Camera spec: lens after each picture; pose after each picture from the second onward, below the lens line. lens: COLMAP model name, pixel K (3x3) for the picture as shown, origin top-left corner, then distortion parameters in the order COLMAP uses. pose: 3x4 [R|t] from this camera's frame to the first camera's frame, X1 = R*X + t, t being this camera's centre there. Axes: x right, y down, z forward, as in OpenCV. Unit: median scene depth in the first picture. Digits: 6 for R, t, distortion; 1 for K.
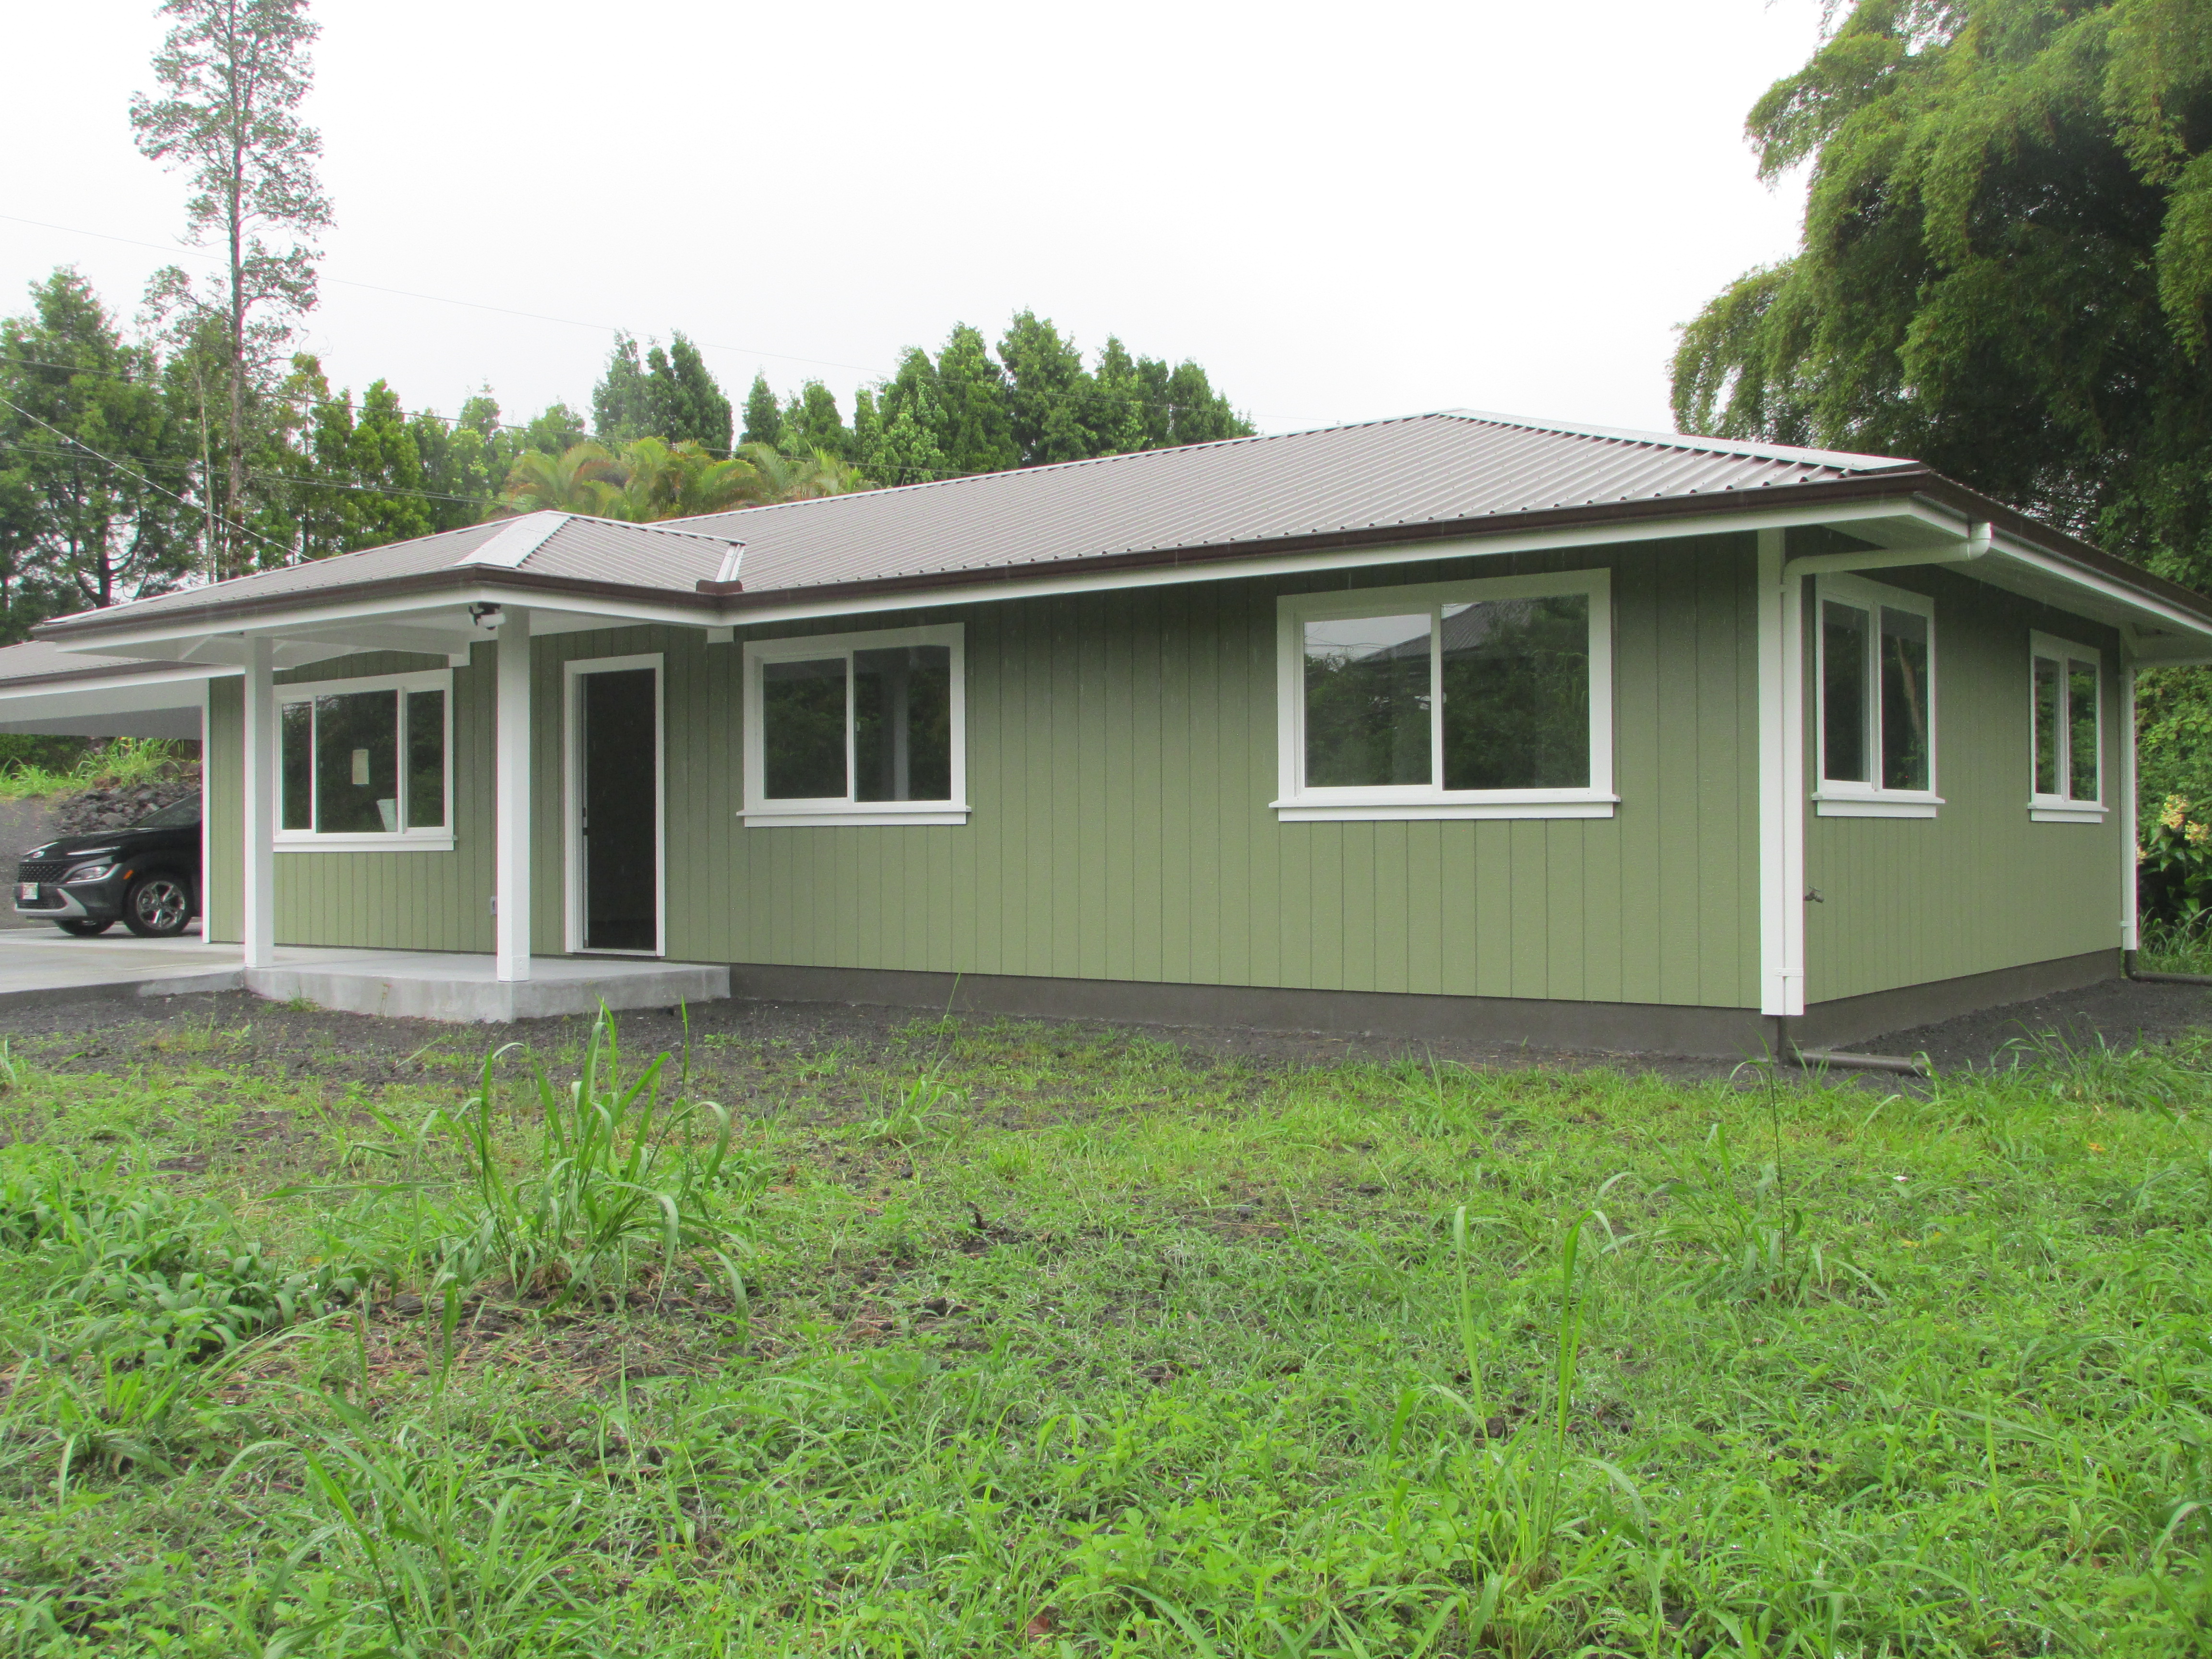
lens RADIAL K [[2166.4, 0, 1232.9], [0, 2166.4, 830.8], [0, 0, 1]] dist [0.000677, -0.674329]
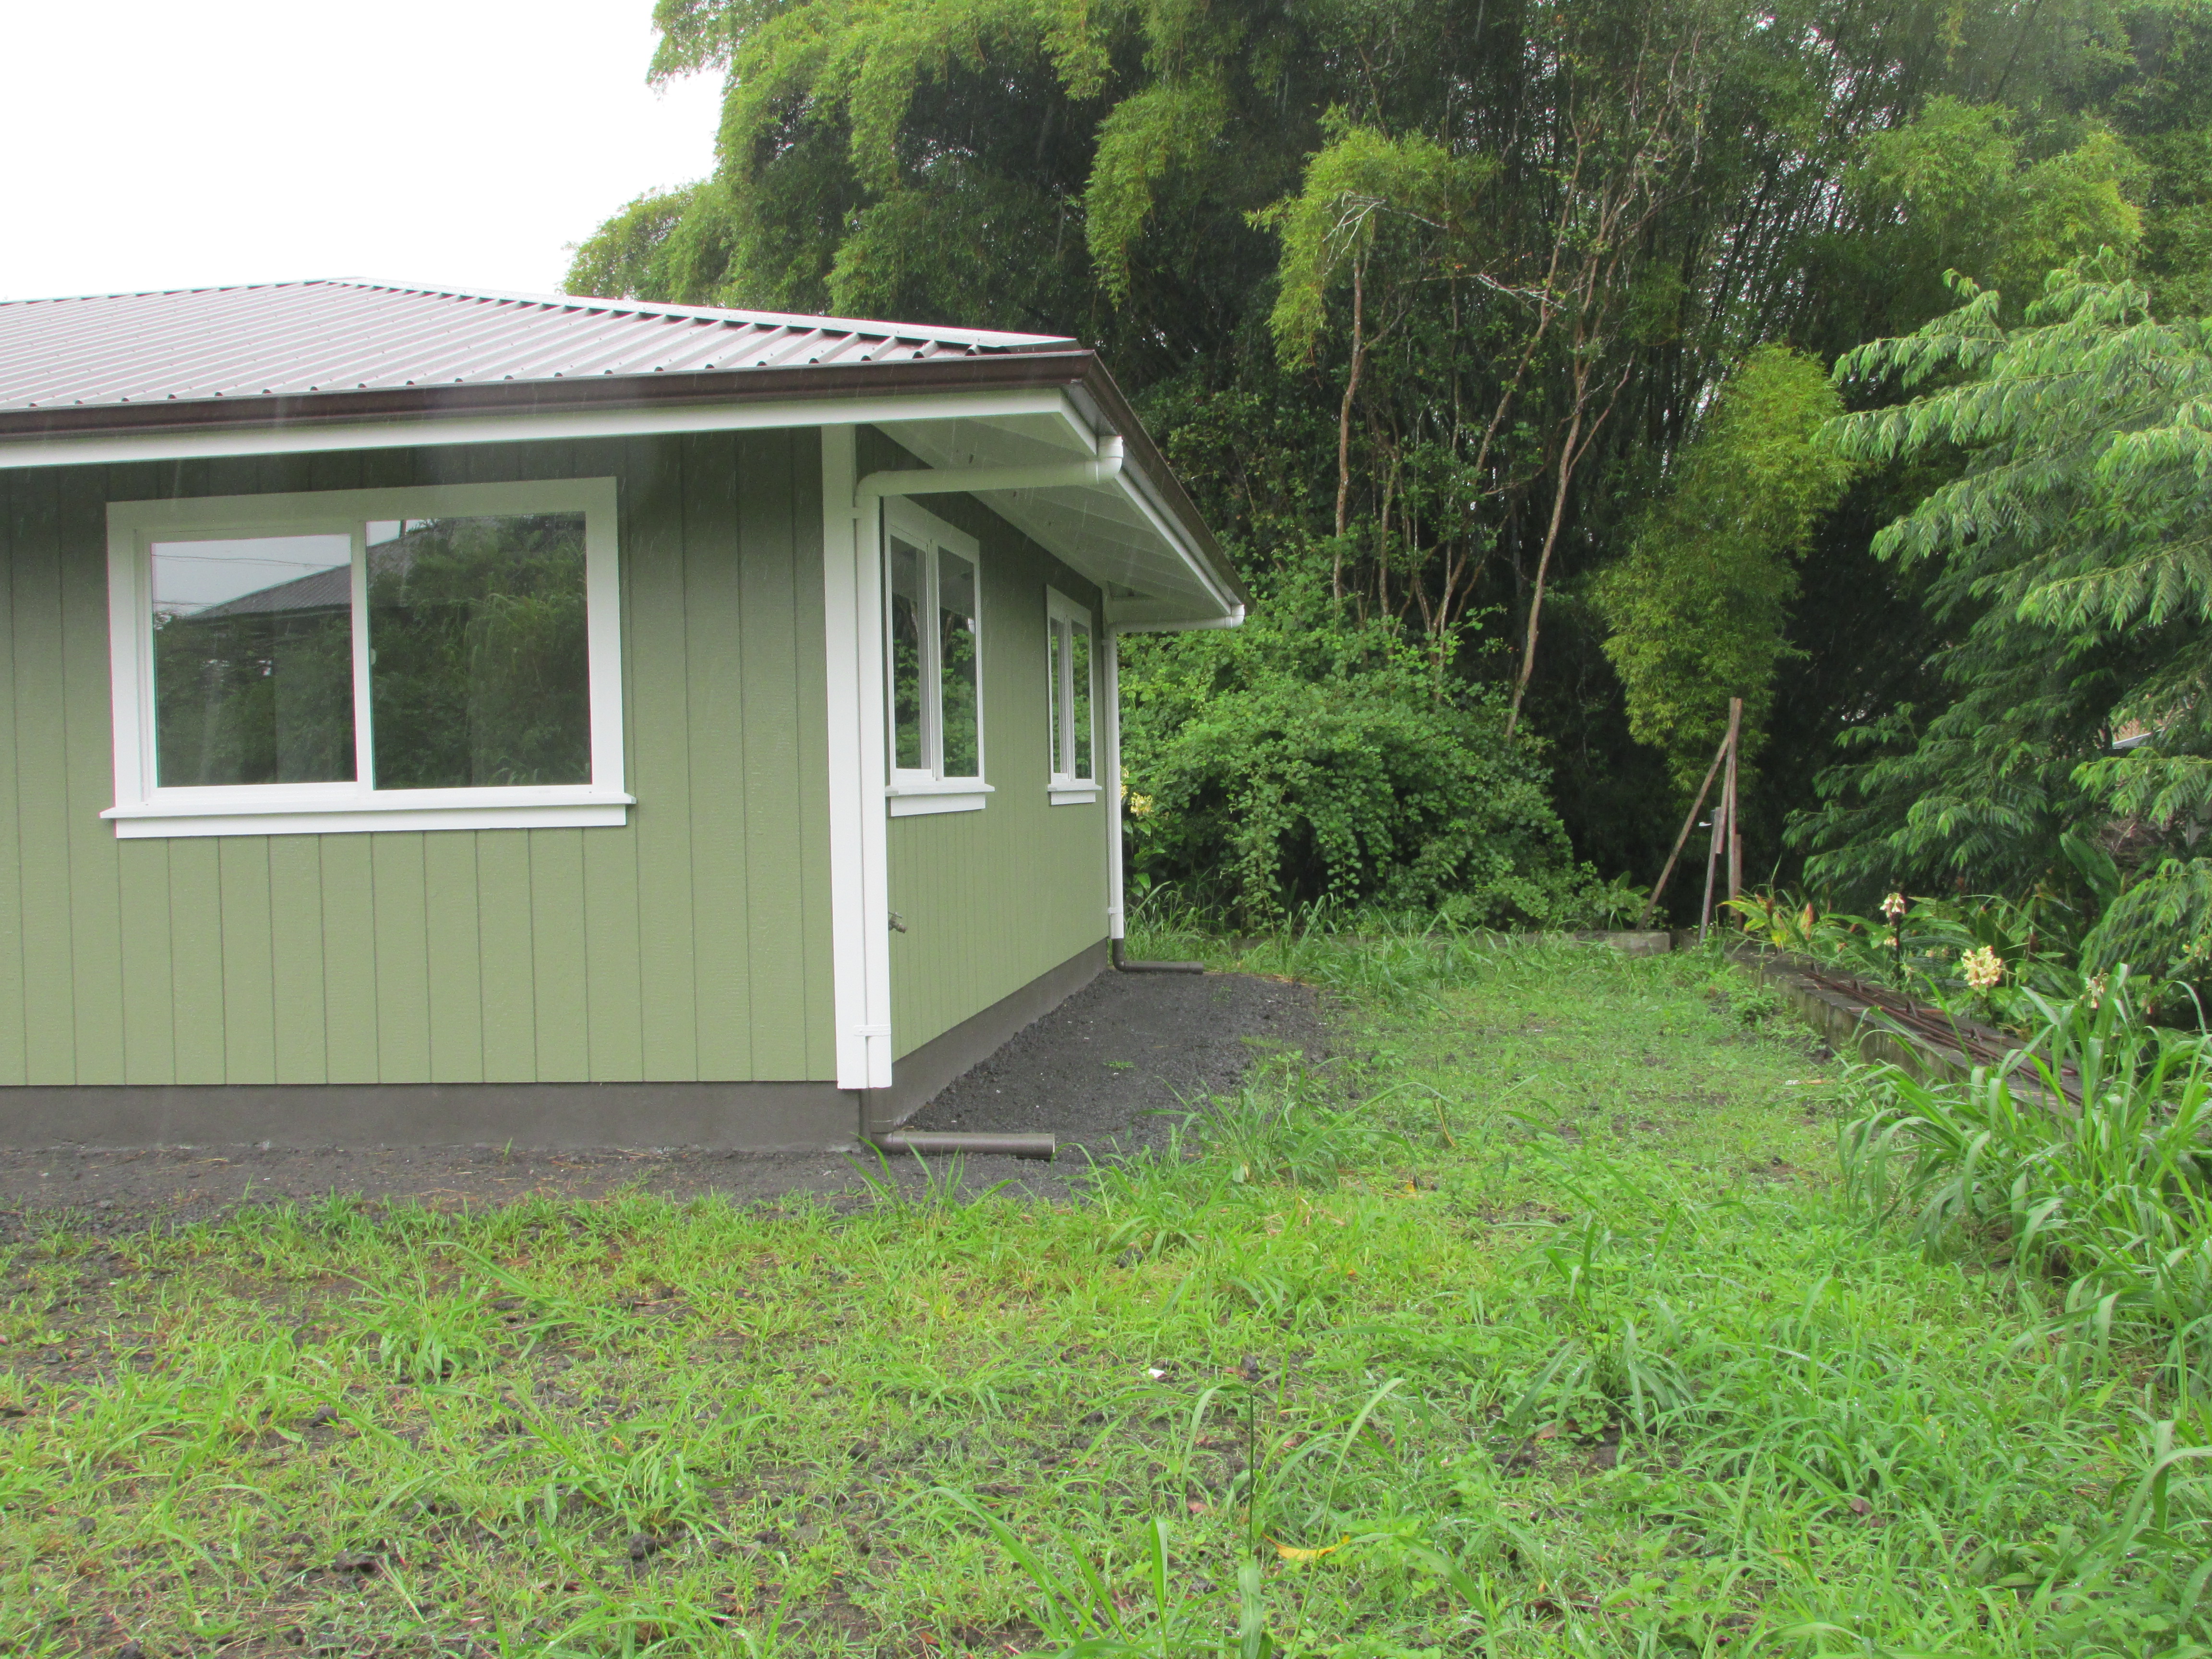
lens RADIAL K [[2233.5, 0, 1103.7], [0, 2233.5, 833.0], [0, 0, 1]] dist [-0.017575, -0.007633]
pose [[0.900482, -0.023468, 0.434259, -0.002942], [0.017360, 0.999687, 0.018026, -0.013289], [-0.434546, -0.008693, 0.900608, 0.244182]]
